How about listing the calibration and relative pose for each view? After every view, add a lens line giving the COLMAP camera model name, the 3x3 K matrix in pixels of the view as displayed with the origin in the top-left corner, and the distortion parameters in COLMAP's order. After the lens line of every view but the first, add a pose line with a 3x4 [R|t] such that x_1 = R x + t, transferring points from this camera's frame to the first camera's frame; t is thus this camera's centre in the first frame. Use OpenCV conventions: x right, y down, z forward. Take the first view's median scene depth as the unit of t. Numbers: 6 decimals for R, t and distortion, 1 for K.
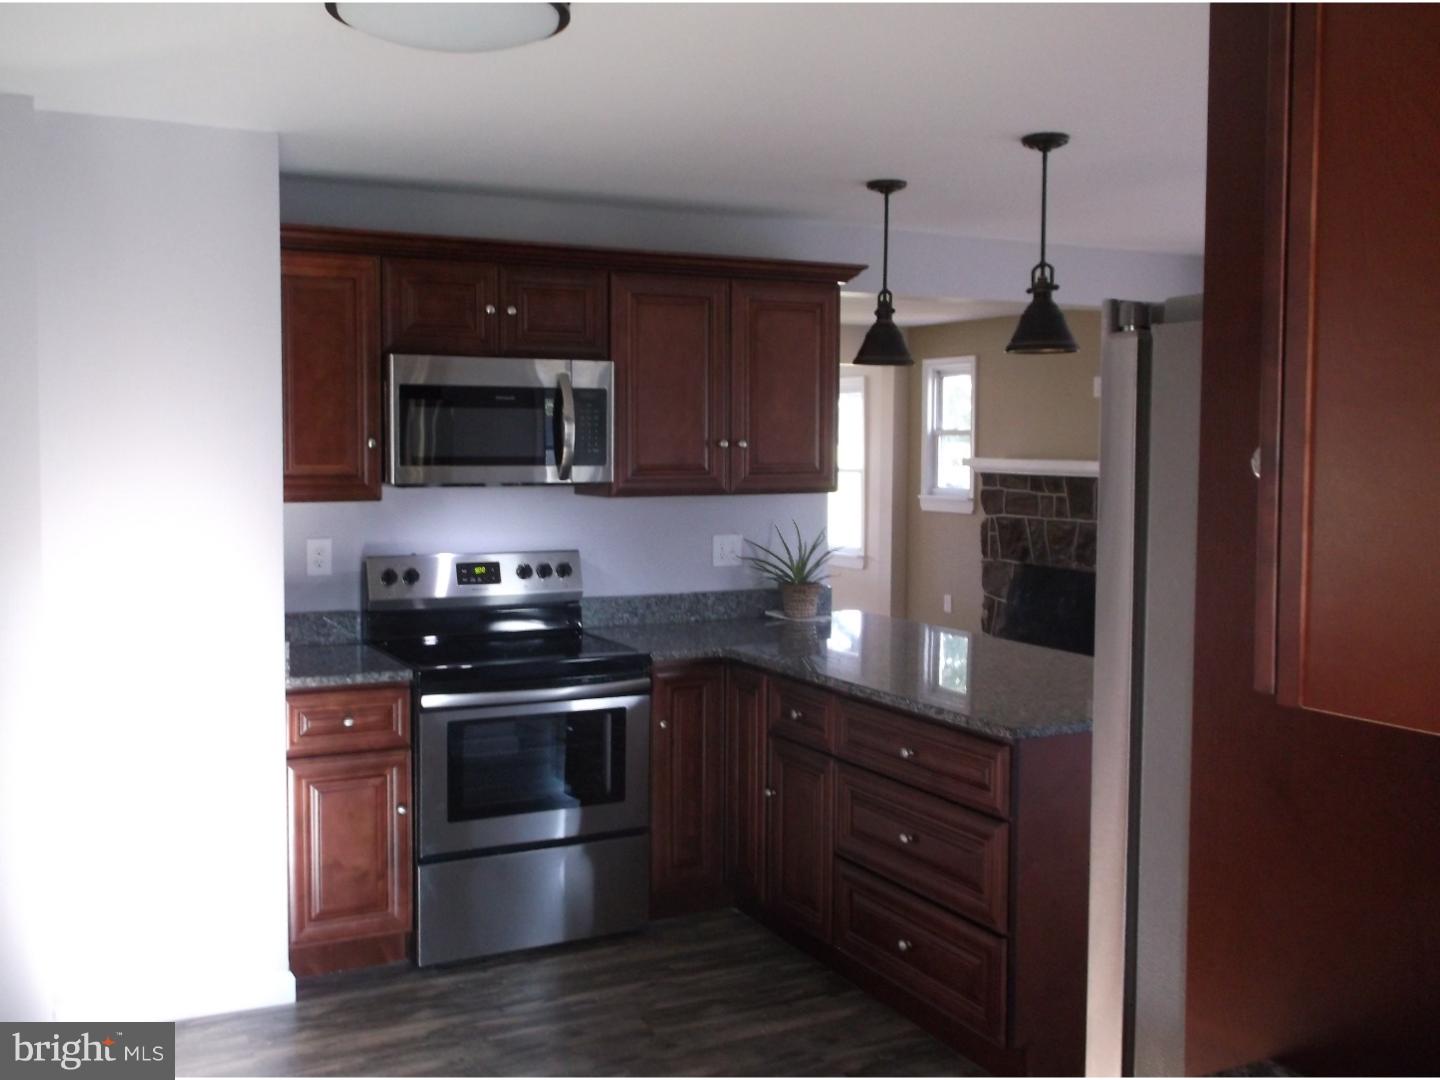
lens RADIAL K [[1359.7, 0, 720.0], [0, 1359.7, 540.0], [0, 0, 1]] dist [-0.021229, 0.009699]
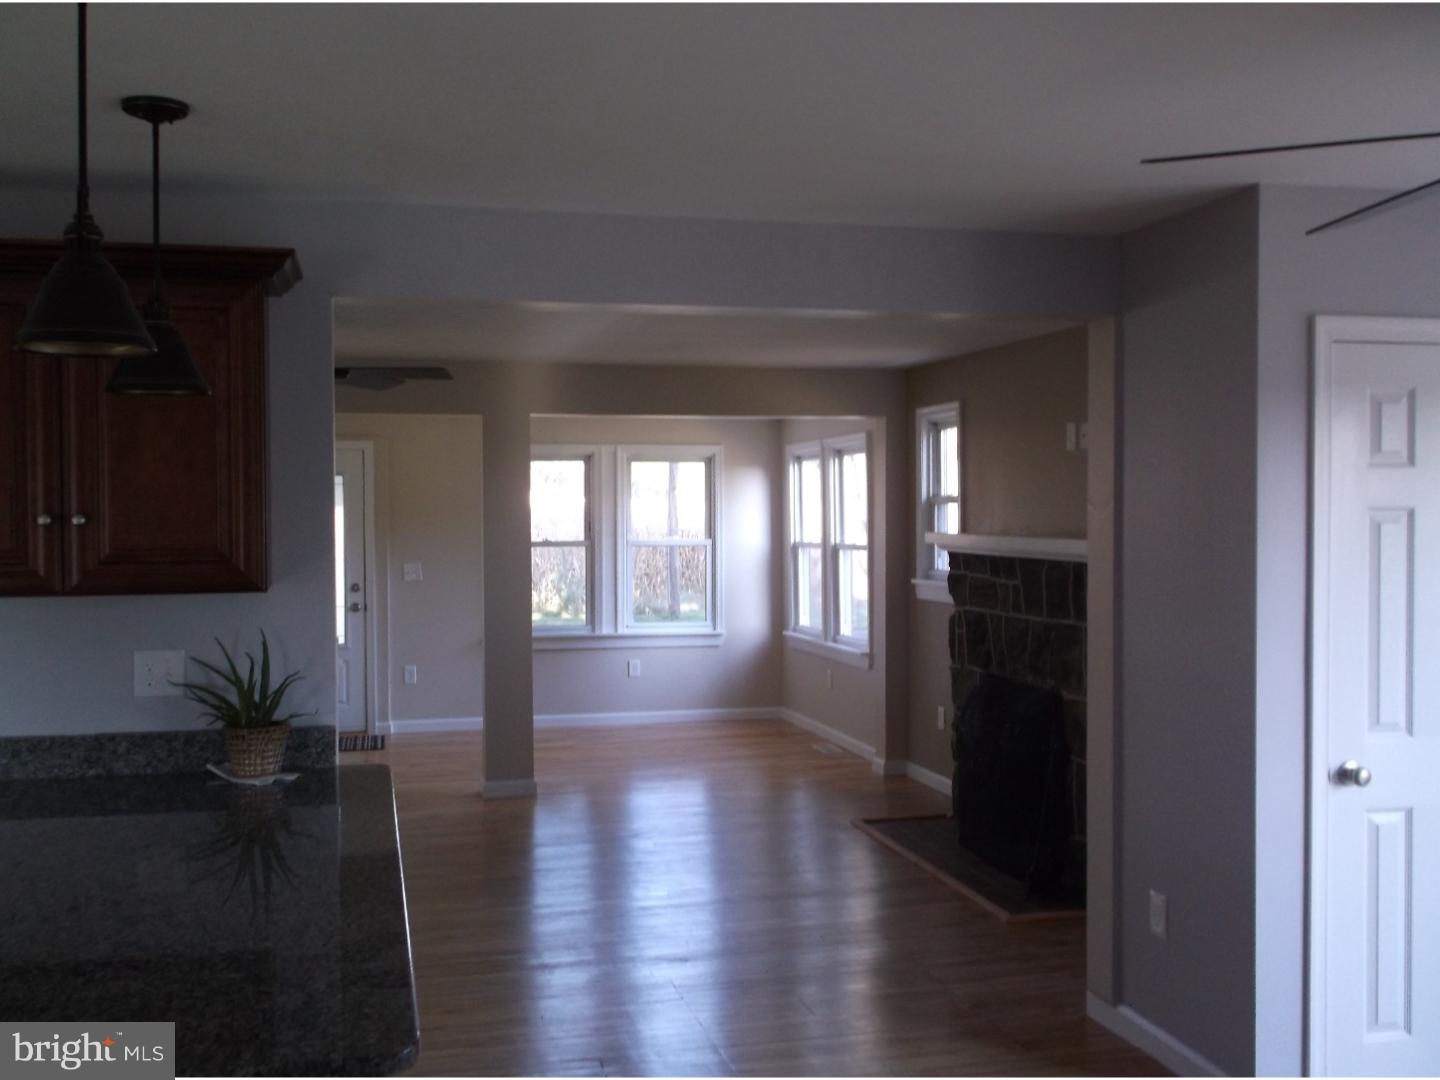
lens RADIAL K [[1359.7, 0, 720.0], [0, 1359.7, 540.0], [0, 0, 1]] dist [-0.021229, 0.009699]
pose [[0.970891, -0.002367, -0.239512, 0.270123], [-0.010145, 0.998647, -0.050995, -0.016792], [0.239309, 0.051941, 0.969553, 0.240292]]
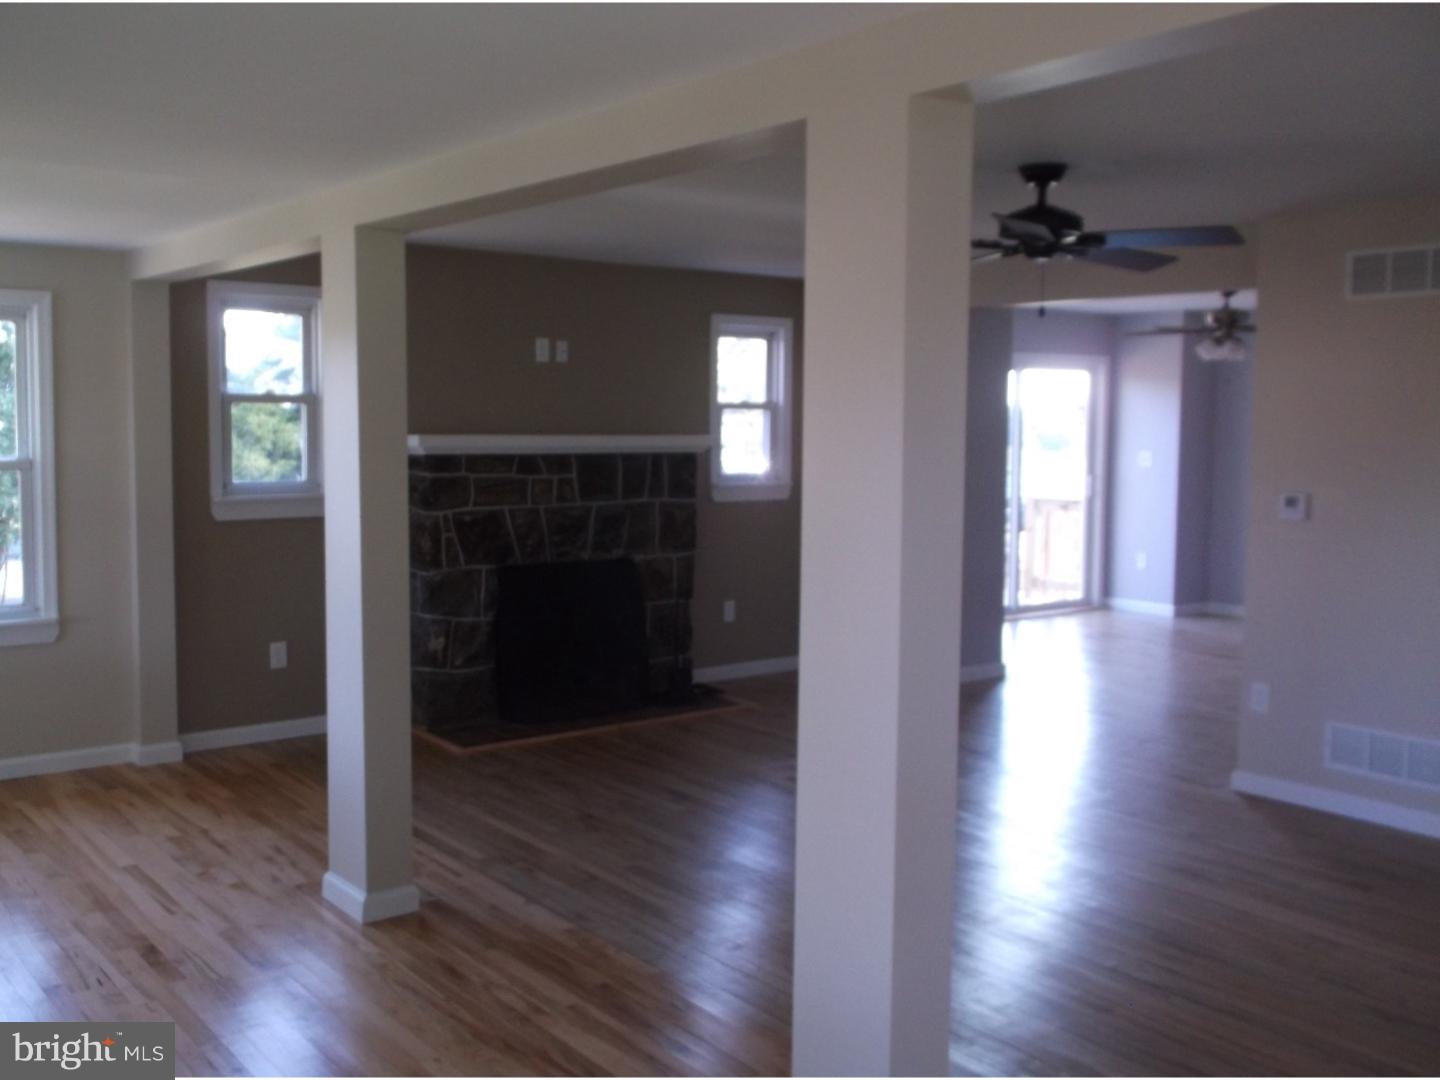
lens RADIAL K [[1359.7, 0, 720.0], [0, 1359.7, 540.0], [0, 0, 1]] dist [-0.021229, 0.009699]
pose [[-0.196861, -0.096547, 0.975666, -0.603026], [0.056340, 0.992381, 0.109569, -0.081271], [-0.978811, 0.076539, -0.189922, 1.063972]]
